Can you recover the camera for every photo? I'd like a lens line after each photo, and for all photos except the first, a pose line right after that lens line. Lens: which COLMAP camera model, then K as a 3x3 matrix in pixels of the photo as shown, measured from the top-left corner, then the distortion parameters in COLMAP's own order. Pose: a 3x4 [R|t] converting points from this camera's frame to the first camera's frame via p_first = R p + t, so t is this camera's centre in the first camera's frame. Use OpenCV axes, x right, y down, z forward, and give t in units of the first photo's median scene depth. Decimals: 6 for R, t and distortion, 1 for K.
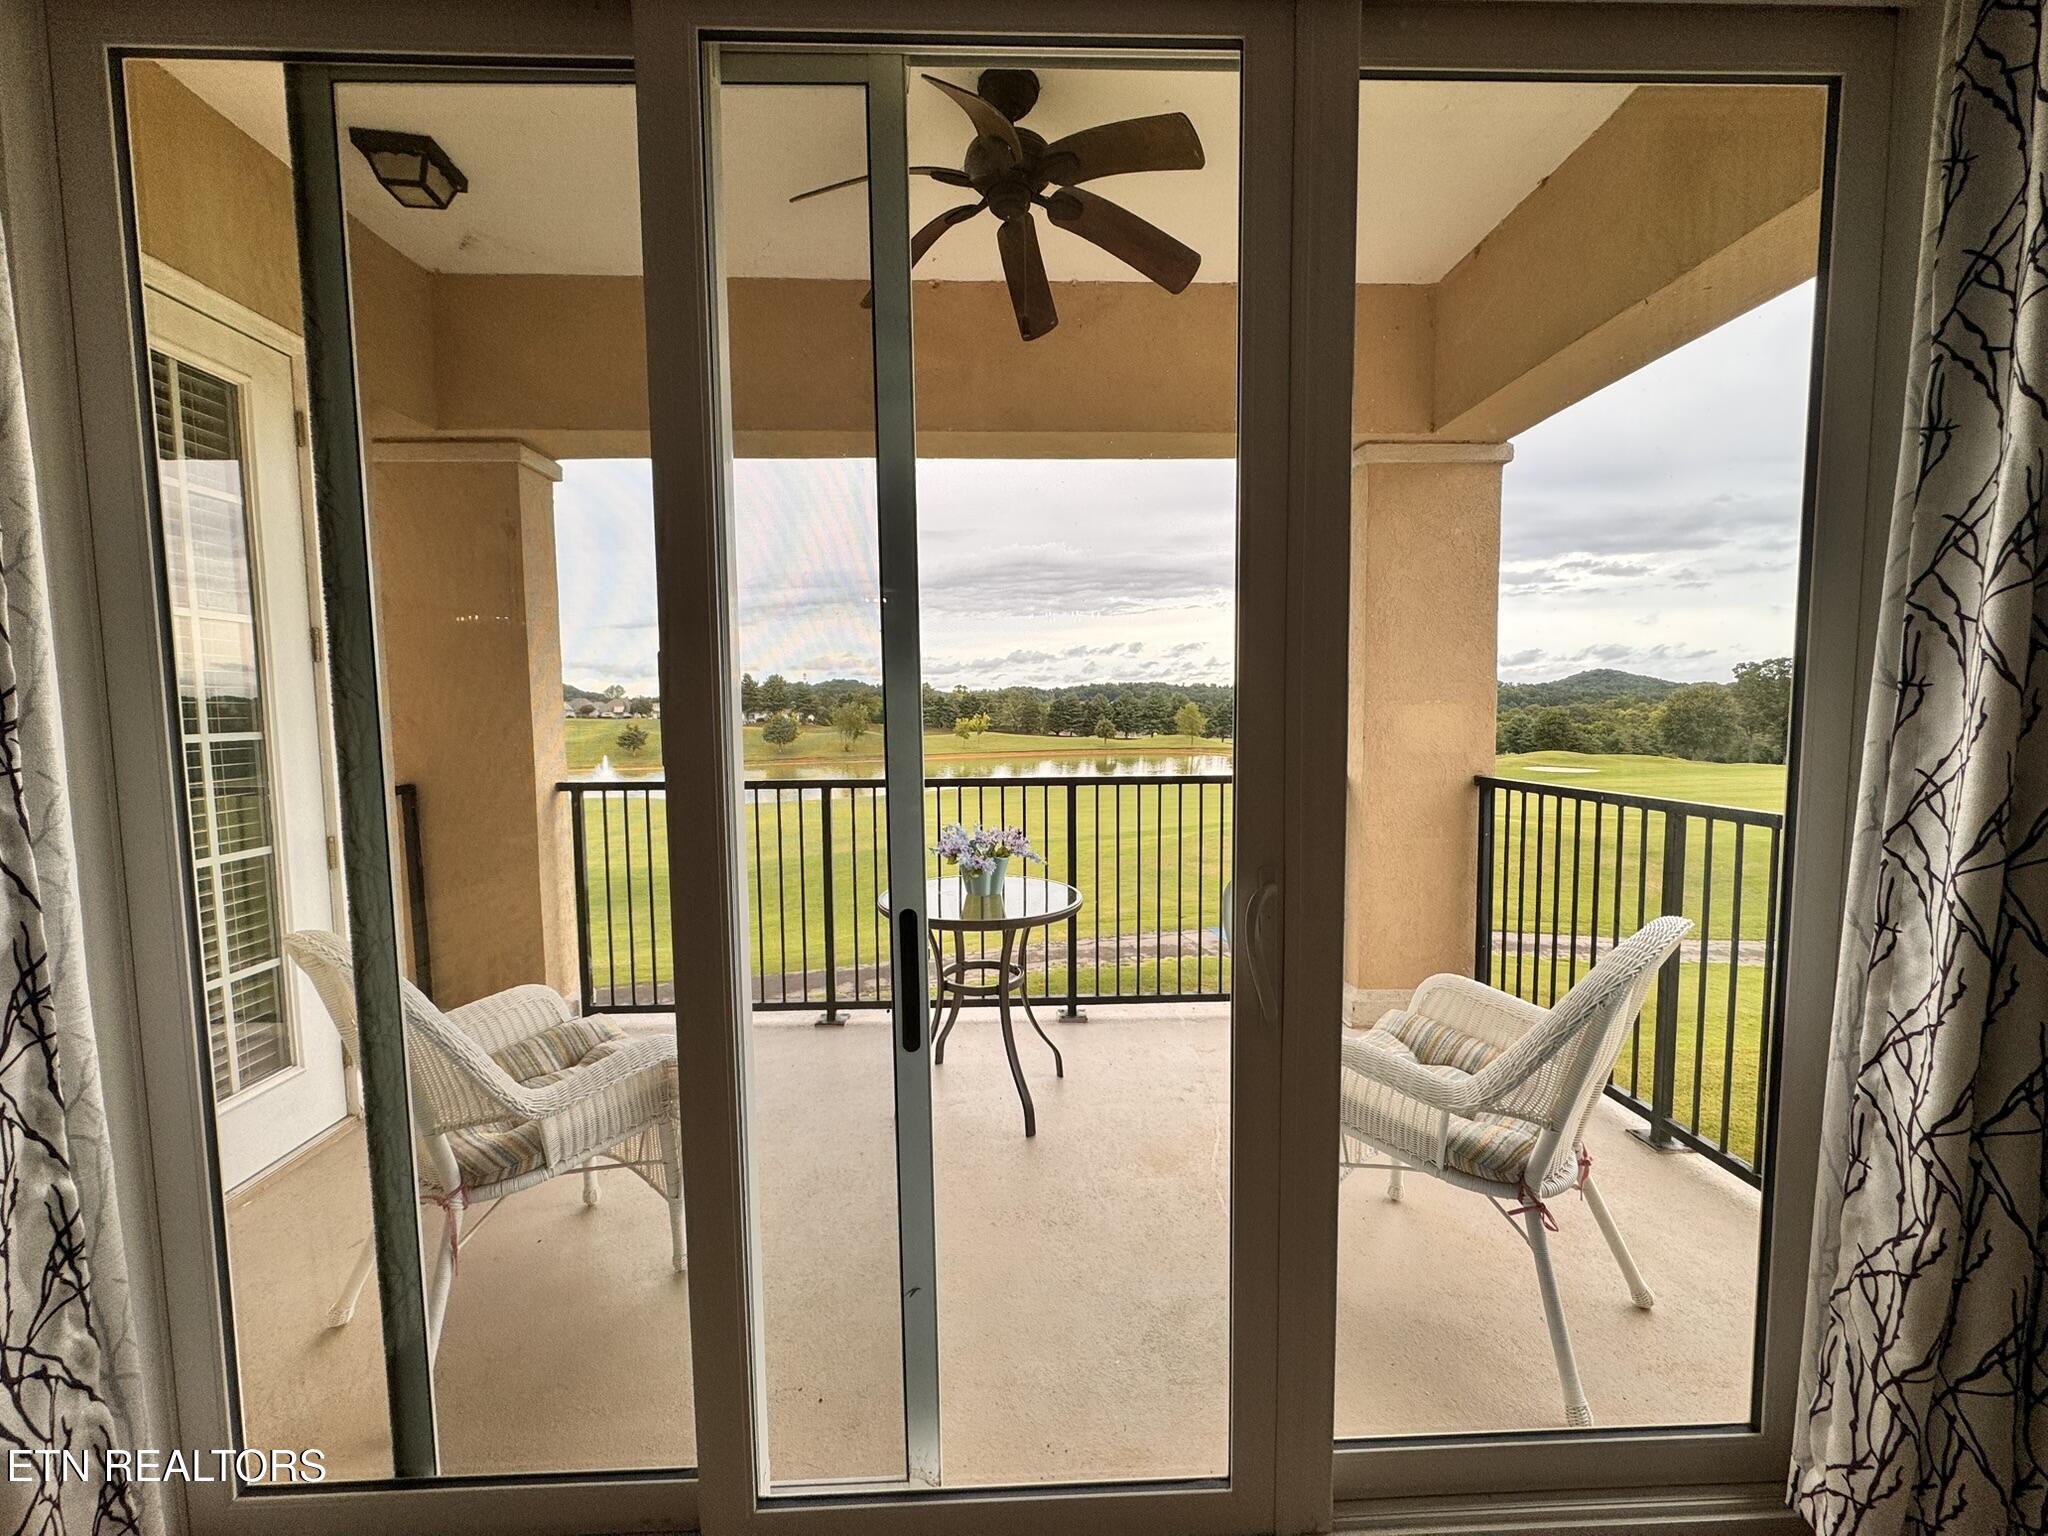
lens RADIAL K [[805.4, 0, 1020.1], [0, 805.4, 763.1], [0, 0, 1]] dist [-0.002965, -0.000036]
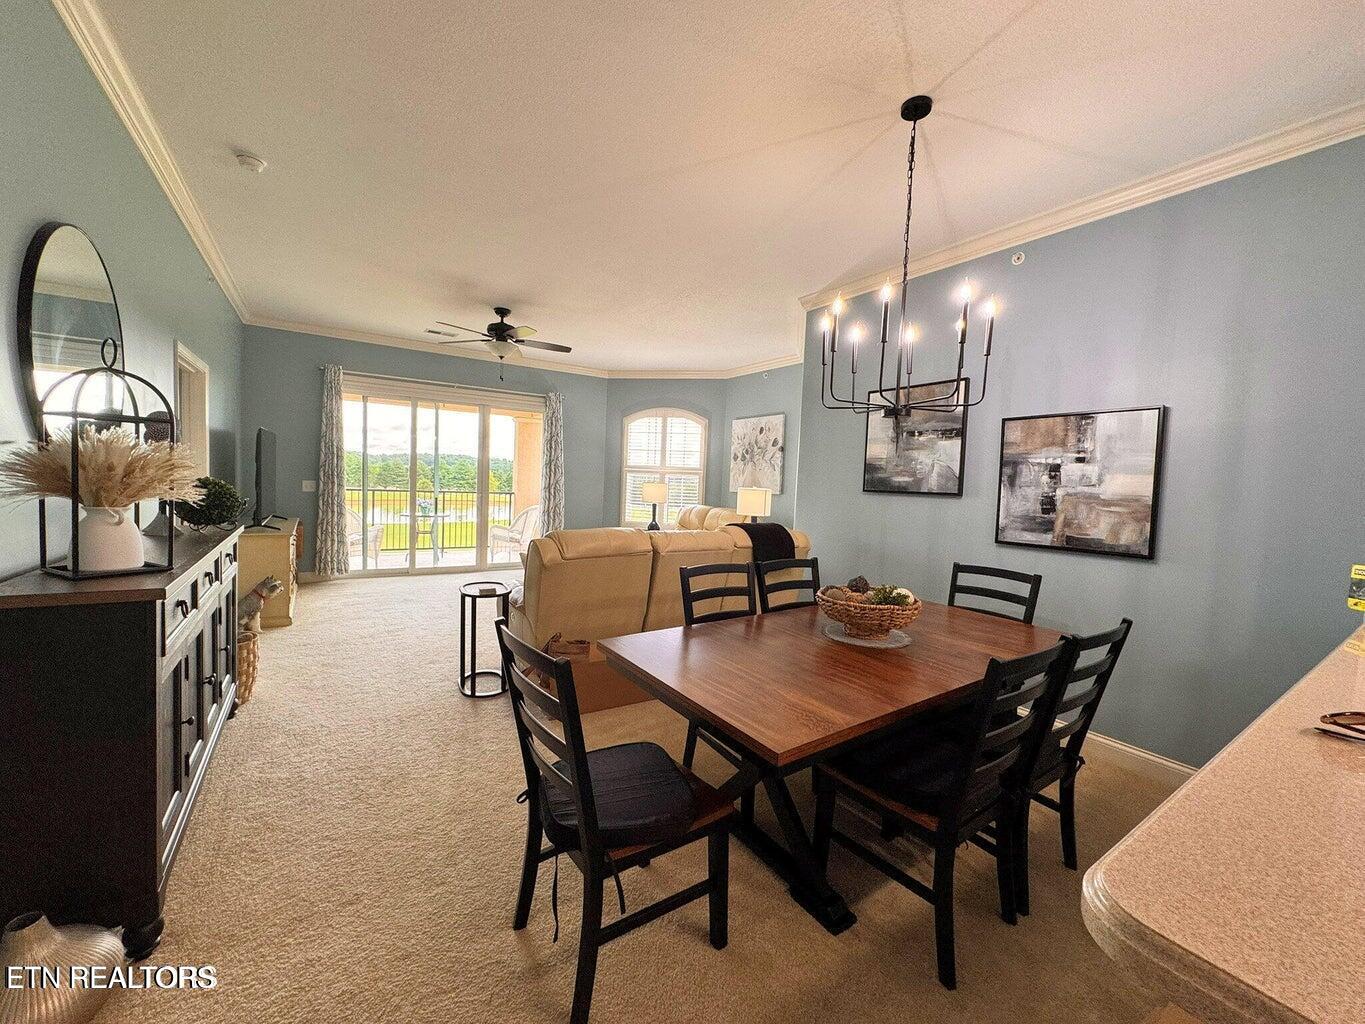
lens RADIAL K [[536.8, 0, 679.9], [0, 536.8, 508.7], [0, 0, 1]] dist [-0.002965, -0.000036]
pose [[0.850671, 0.013936, 0.525514, -0.491897], [-0.010279, 0.999898, -0.009877, 0.174965], [-0.525598, 0.003000, 0.850728, -2.734374]]
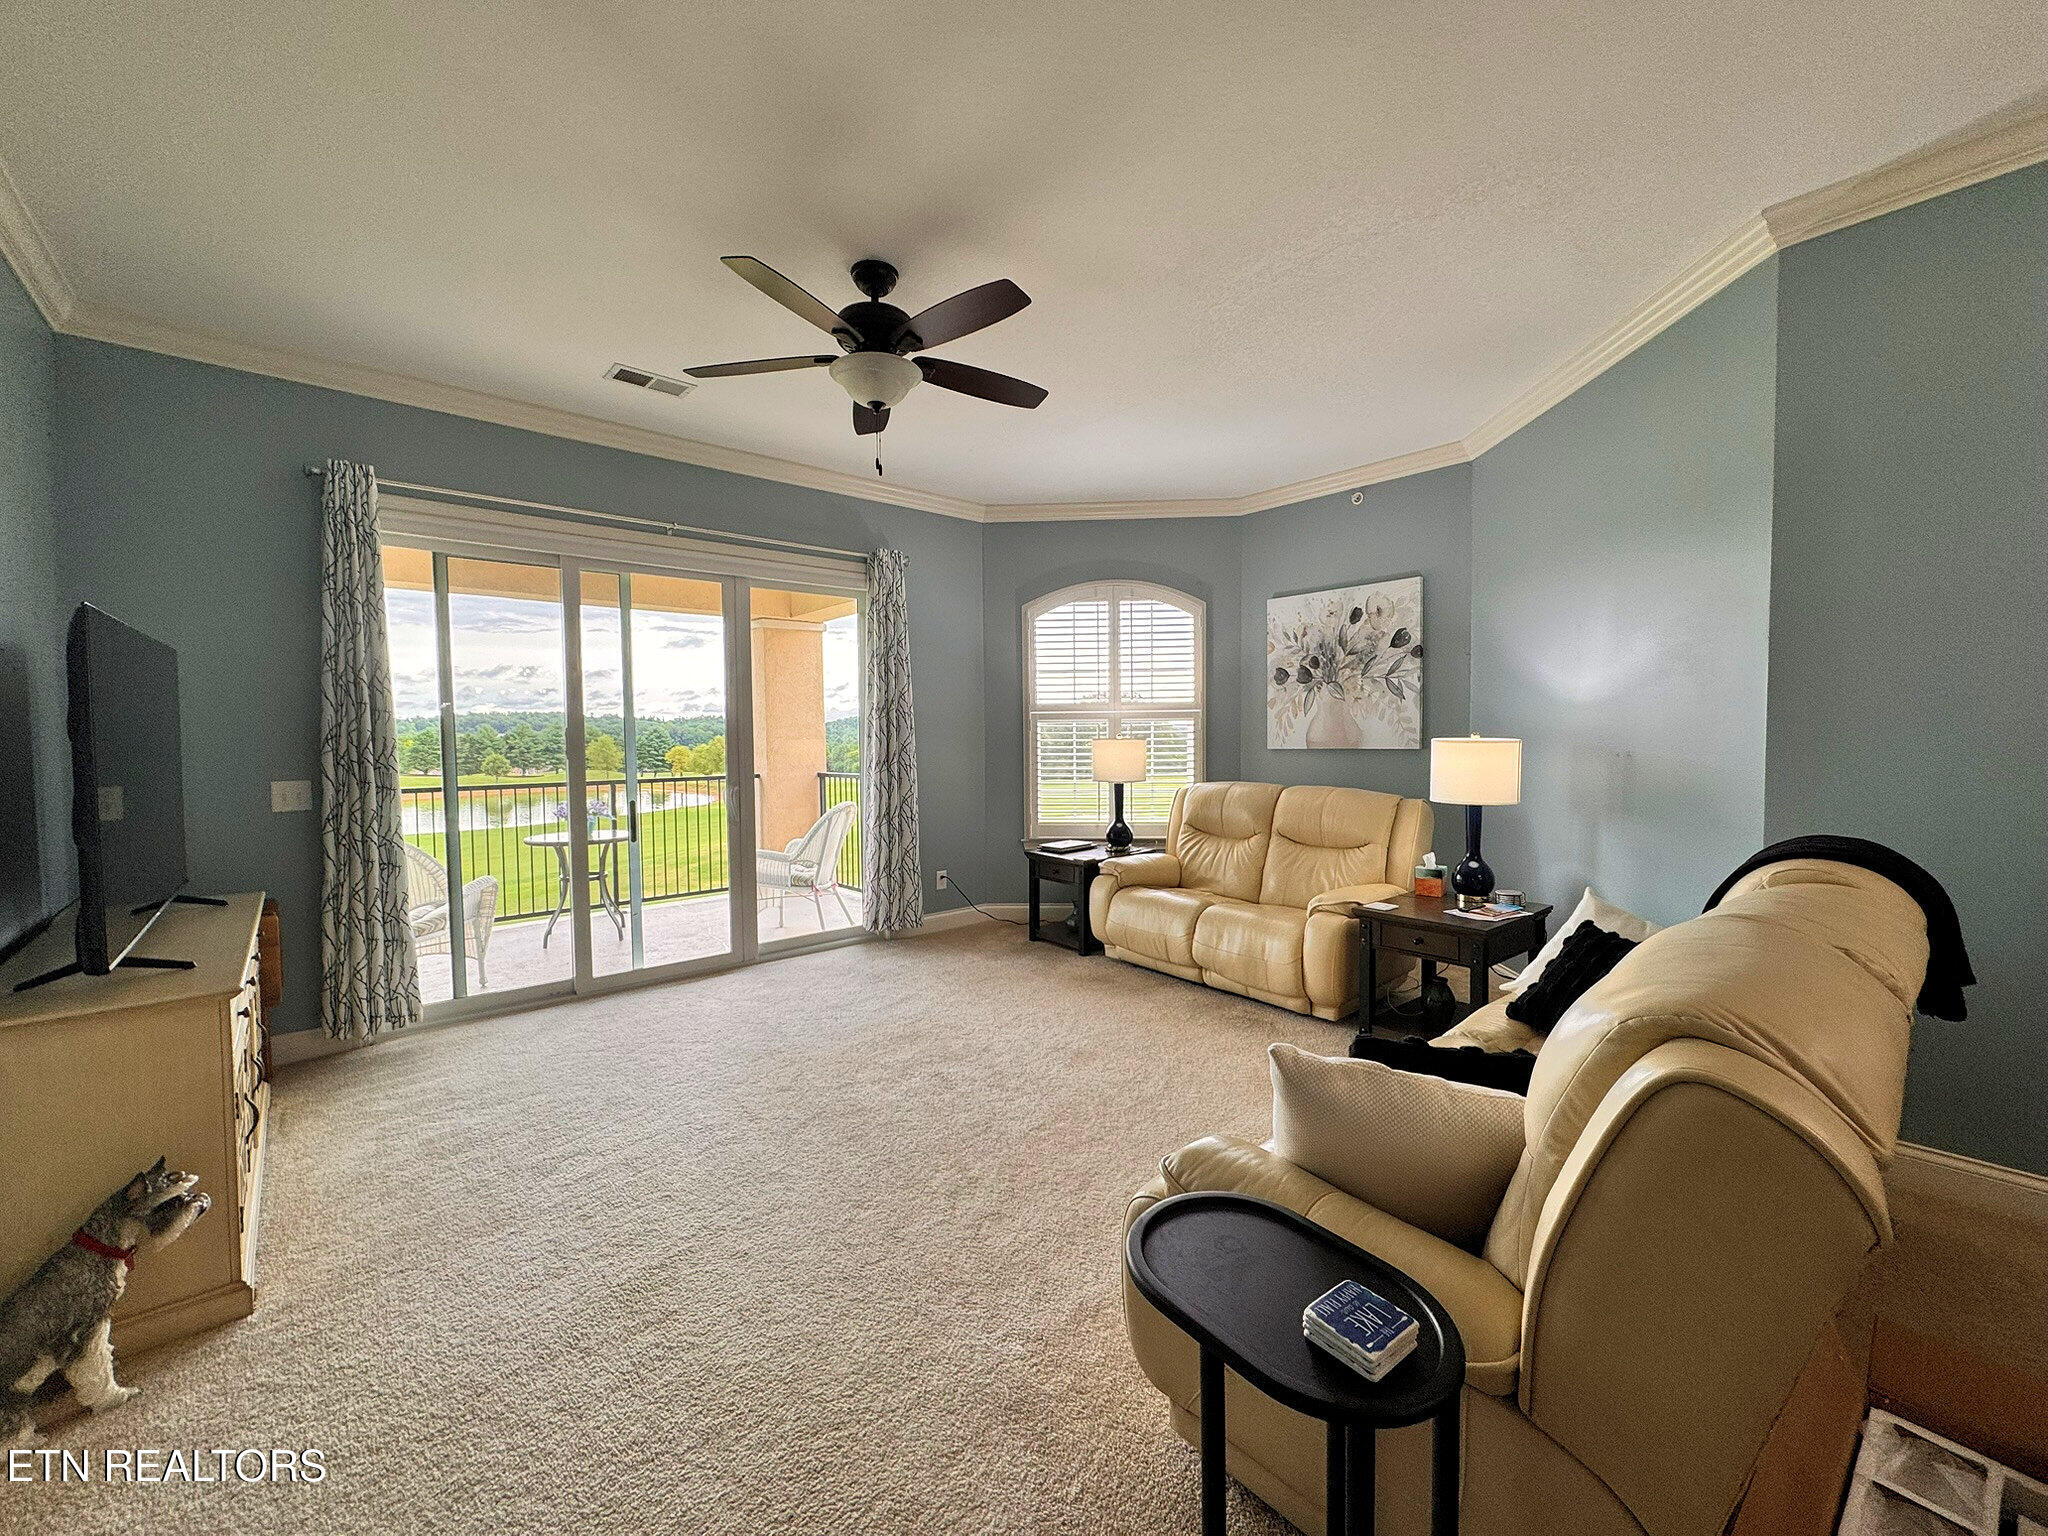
lens RADIAL K [[805.4, 0, 1020.1], [0, 805.4, 763.1], [0, 0, 1]] dist [-0.002965, -0.000036]
pose [[0.771411, -0.023929, 0.635887, -0.566798], [0.049012, 0.998559, -0.021880, 0.093252], [-0.634447, 0.048045, 0.771472, -1.473009]]
